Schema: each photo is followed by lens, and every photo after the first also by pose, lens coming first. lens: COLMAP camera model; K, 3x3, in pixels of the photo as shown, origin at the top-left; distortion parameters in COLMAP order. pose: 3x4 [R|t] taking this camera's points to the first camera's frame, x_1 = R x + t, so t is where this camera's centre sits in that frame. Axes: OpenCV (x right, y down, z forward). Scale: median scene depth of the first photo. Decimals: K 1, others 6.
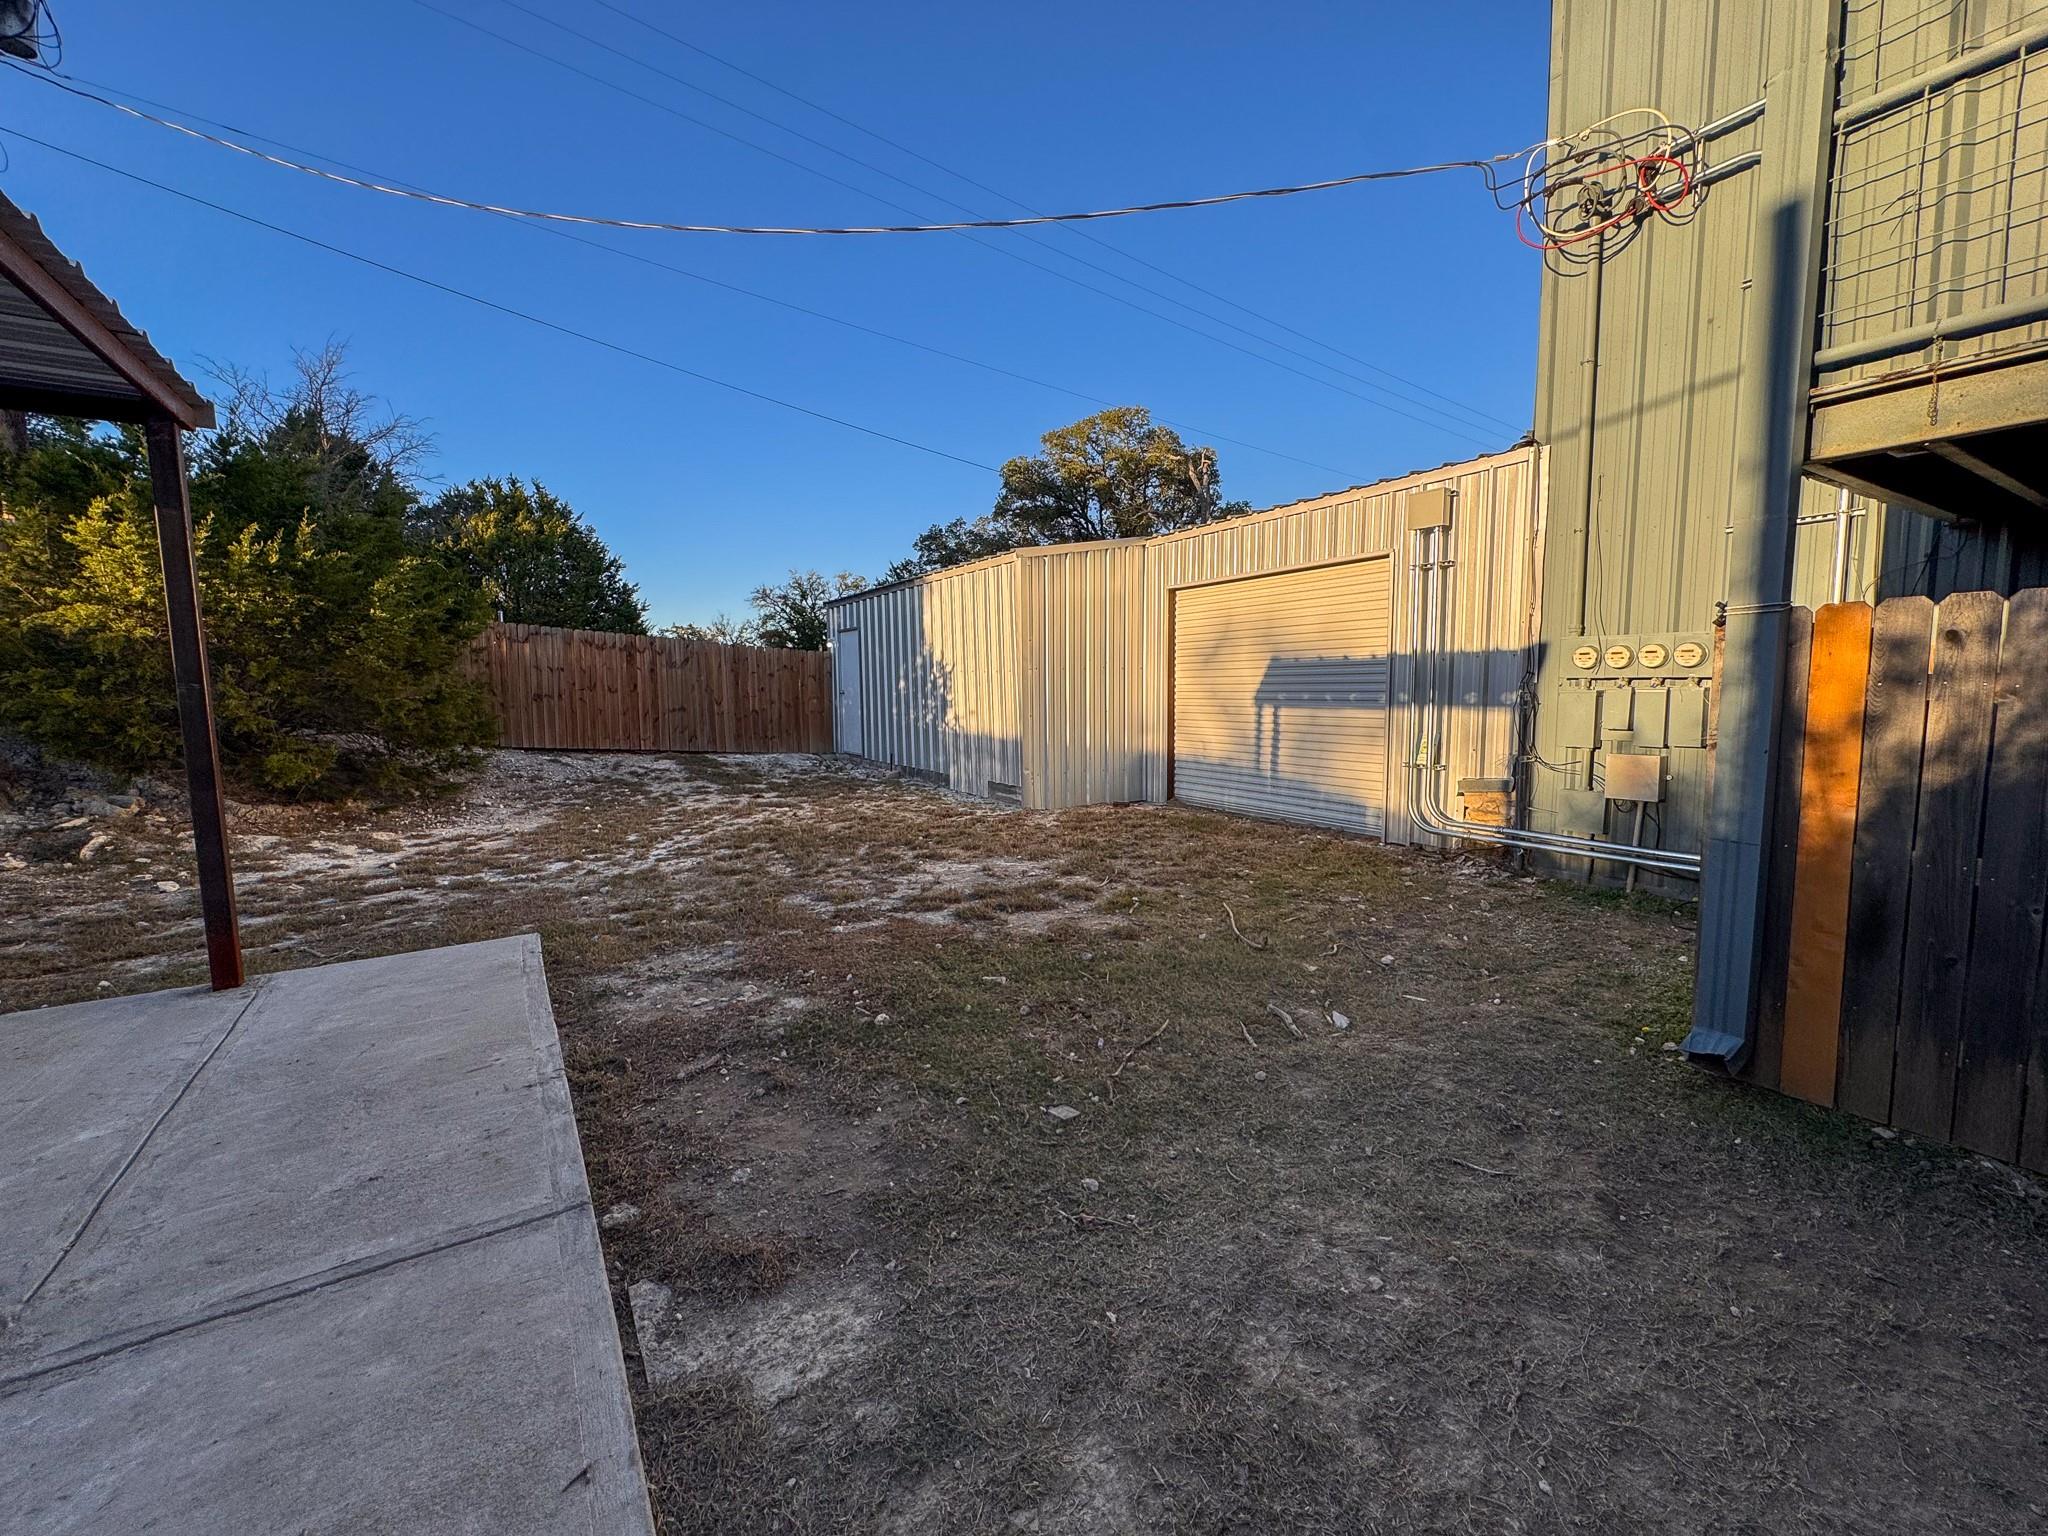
lens RADIAL K [[814.4, 0, 1024.1], [0, 814.4, 765.4], [0, 0, 1]] dist [-0.001146, 0.000418]
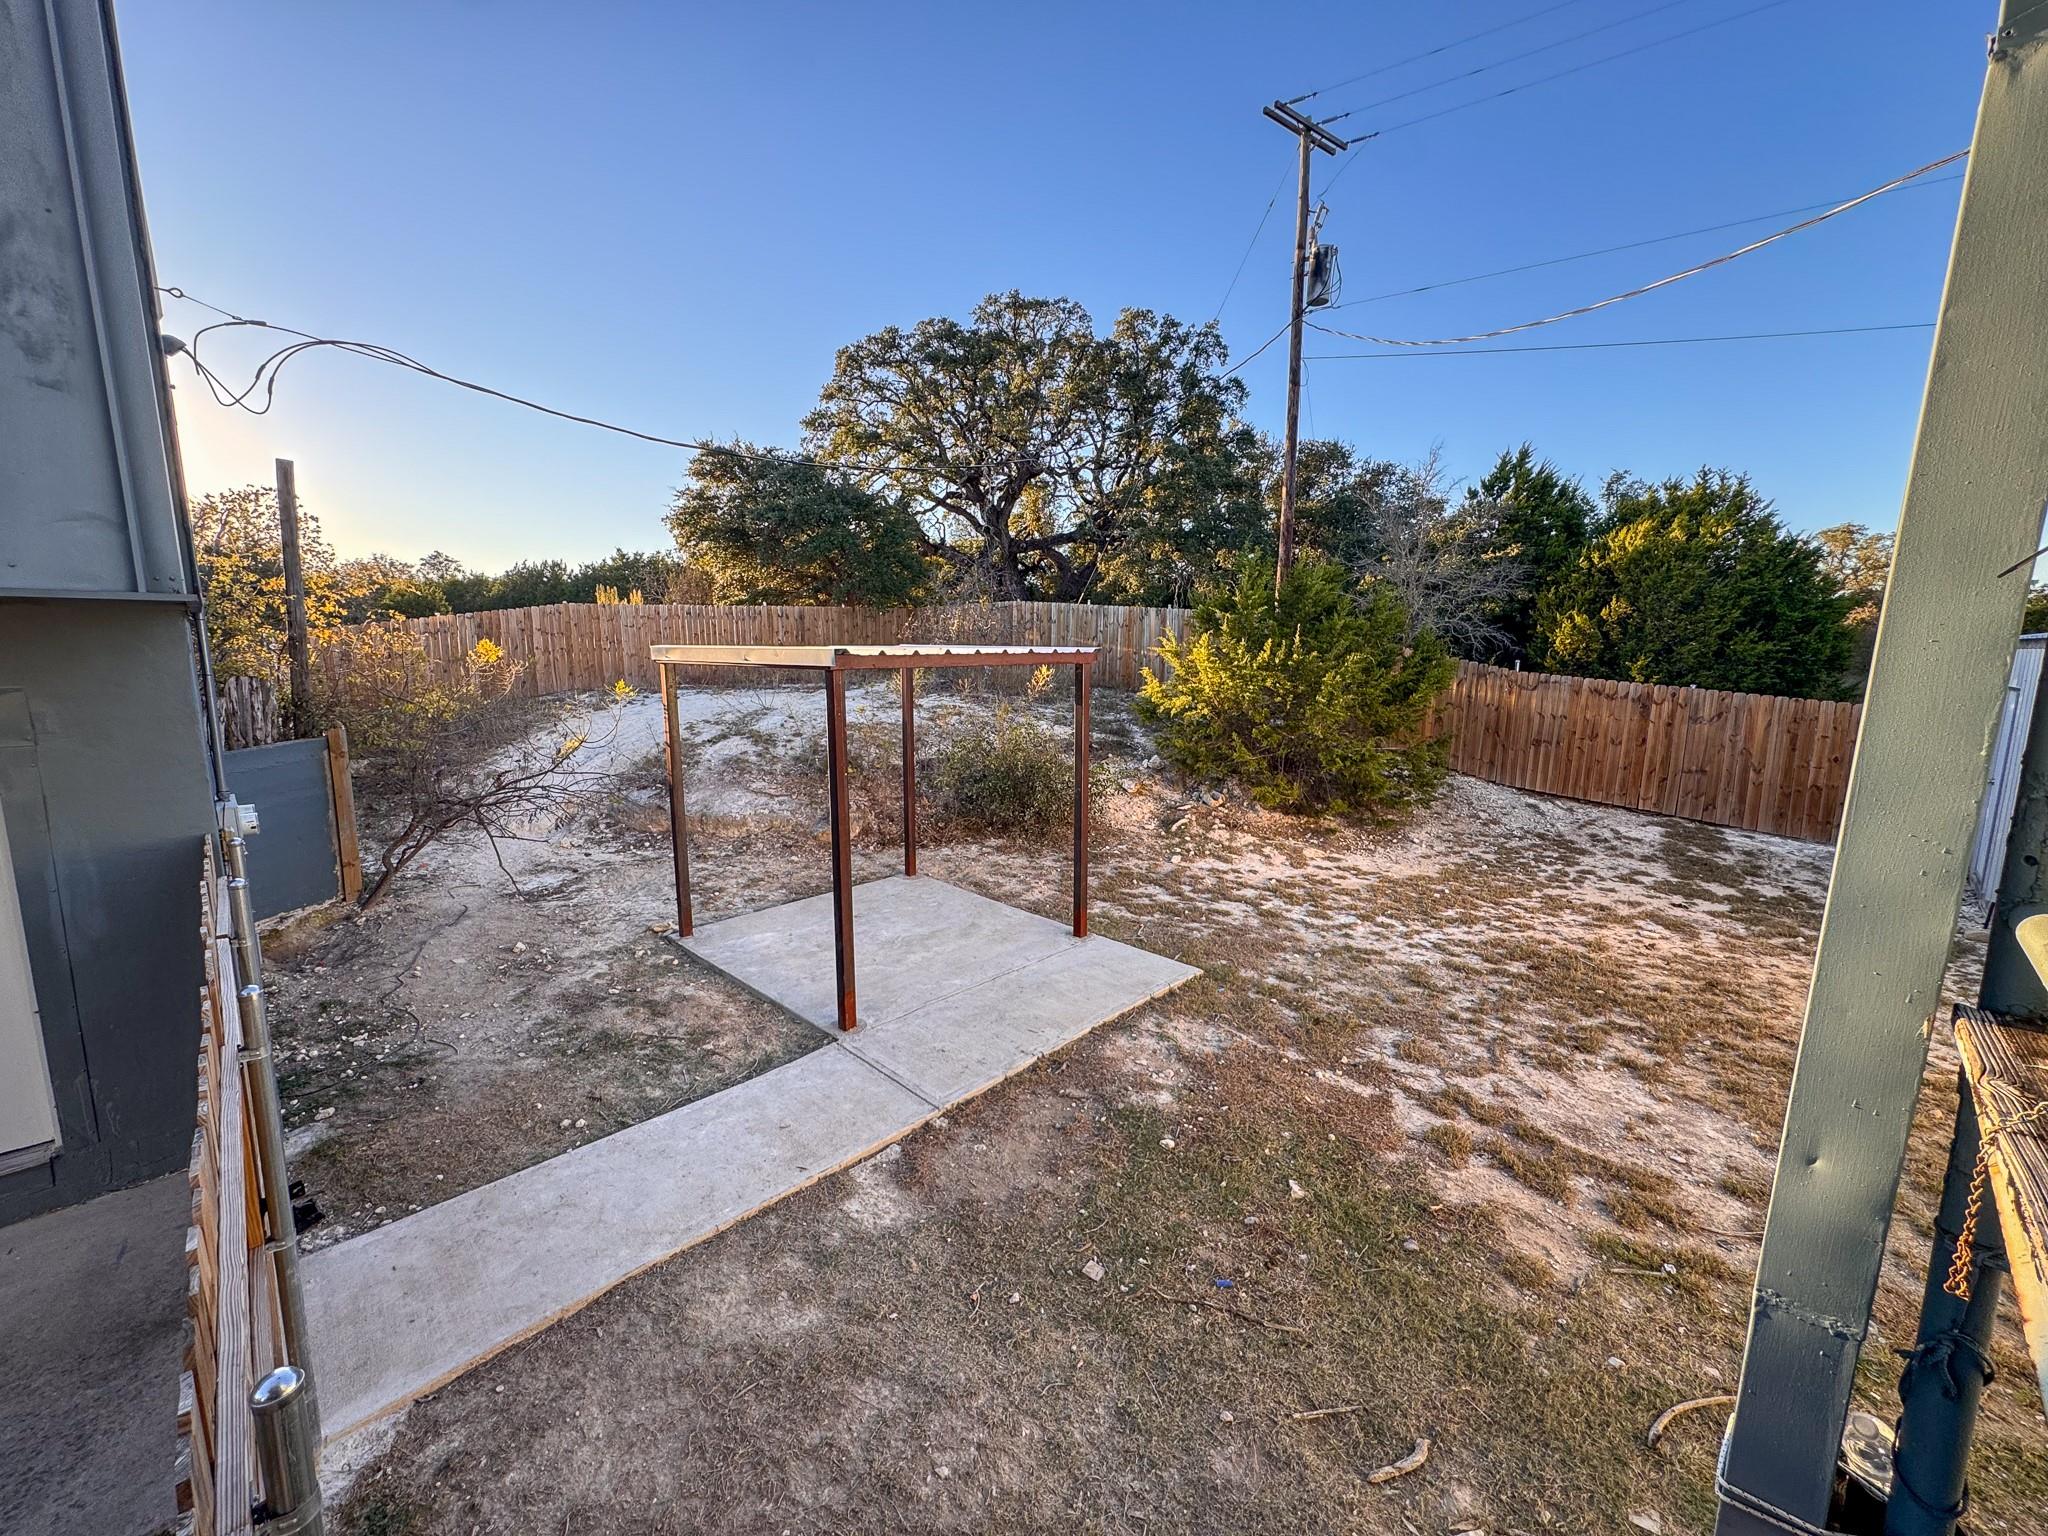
lens RADIAL K [[814.4, 0, 1024.1], [0, 814.4, 765.4], [0, 0, 1]] dist [-0.001146, 0.000418]
pose [[0.206886, 0.161048, -0.965019, 0.629191], [-0.103605, 0.984419, 0.142074, -0.300852], [0.972864, 0.070588, 0.220348, 0.288917]]
